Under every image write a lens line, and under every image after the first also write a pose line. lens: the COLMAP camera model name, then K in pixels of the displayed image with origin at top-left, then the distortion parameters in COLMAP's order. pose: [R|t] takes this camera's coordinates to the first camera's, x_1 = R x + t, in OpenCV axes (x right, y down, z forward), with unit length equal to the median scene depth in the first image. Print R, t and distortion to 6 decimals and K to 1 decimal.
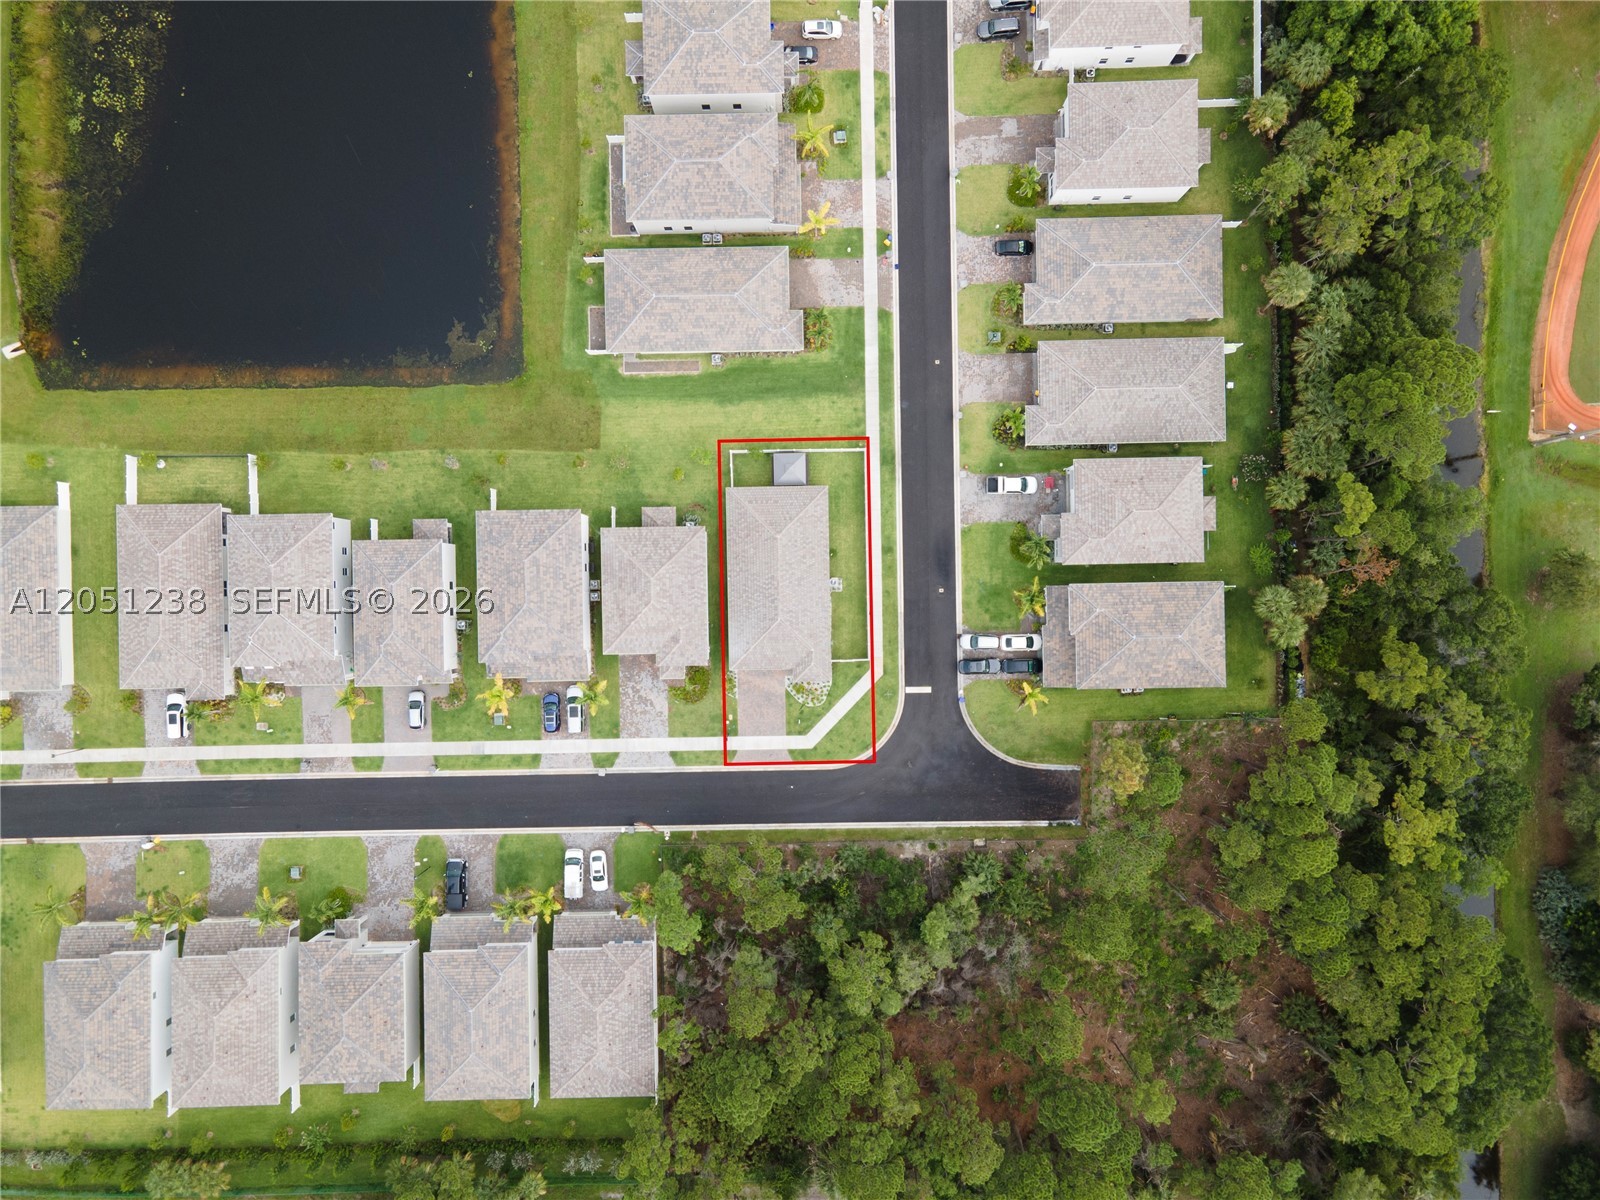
lens RADIAL K [[1162.1, 0, 800.0], [0, 1162.1, 600.0], [0, 0, 1]] dist [0.018649, 0.049634]
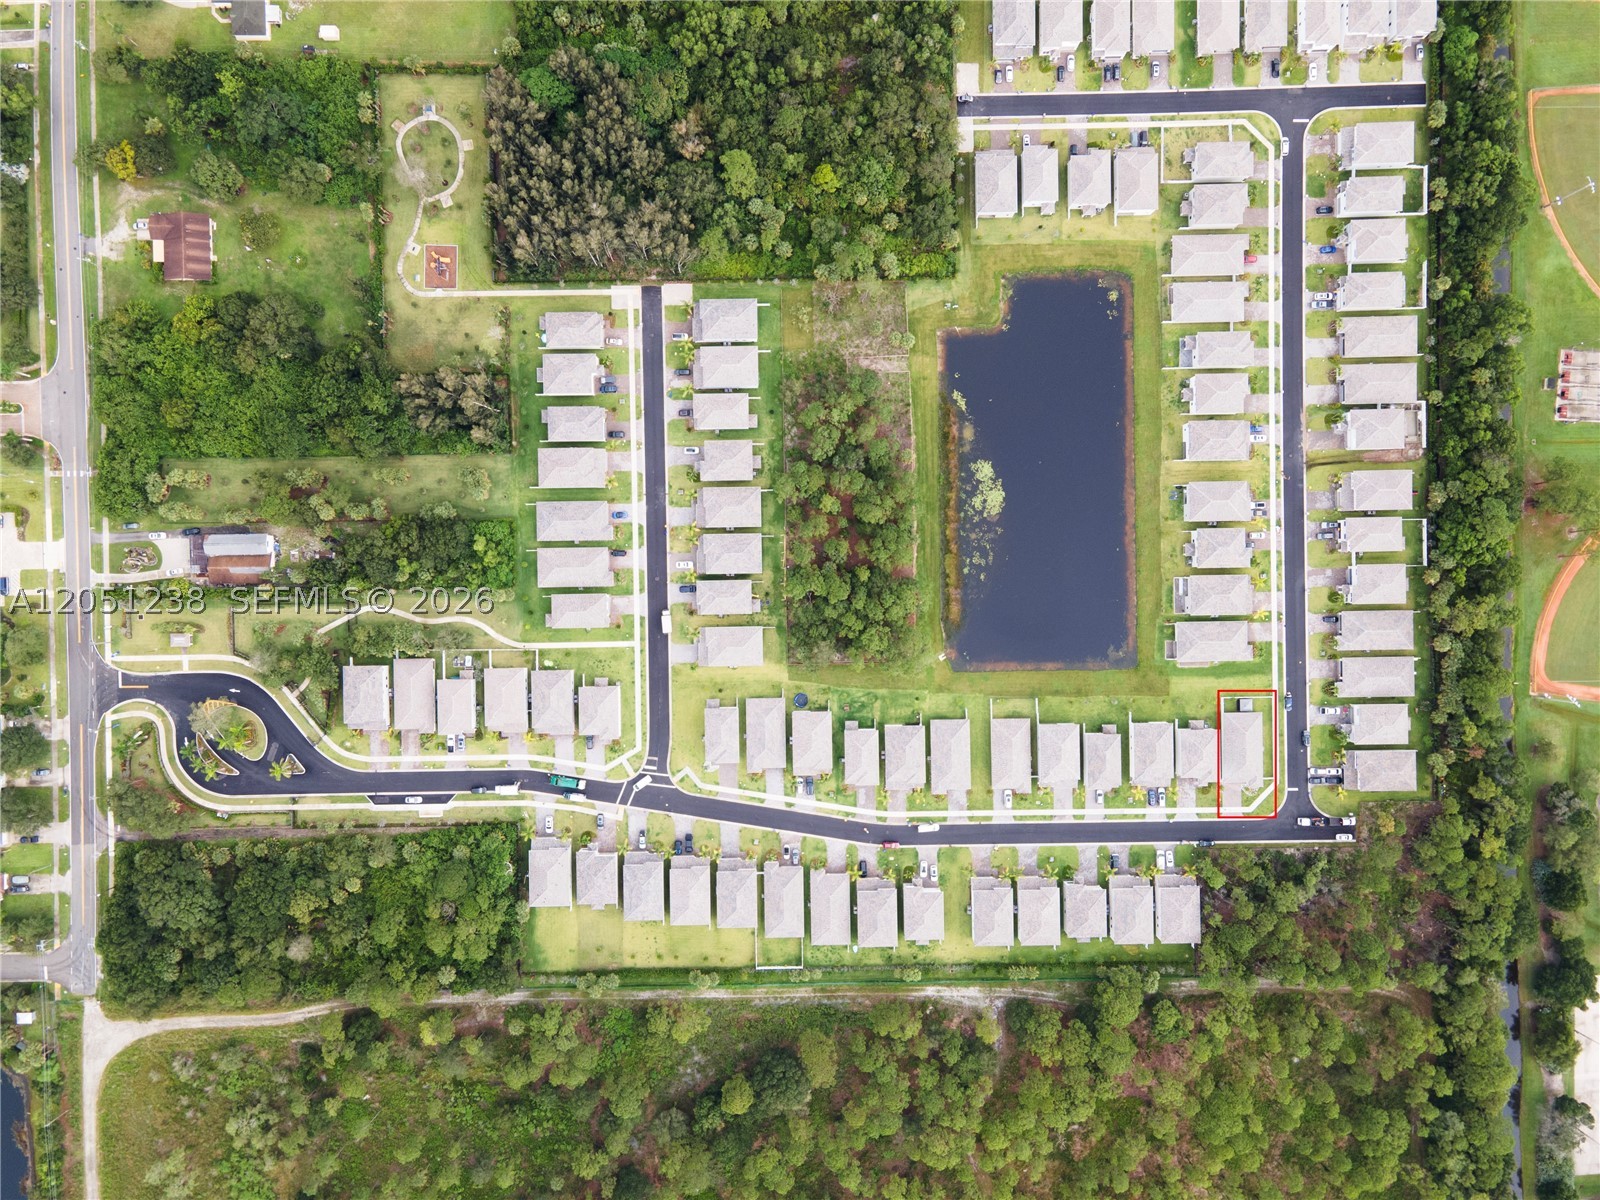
lens RADIAL K [[1170.5, 0, 800.0], [0, 1170.5, 600.0], [0, 0, 1]] dist [0.002173, 0.078479]
pose [[0.999860, 0.001211, 0.016689, -1.055580], [-0.001363, 0.999958, 0.009083, -0.371993], [-0.016677, -0.009104, 0.999819, -1.615821]]
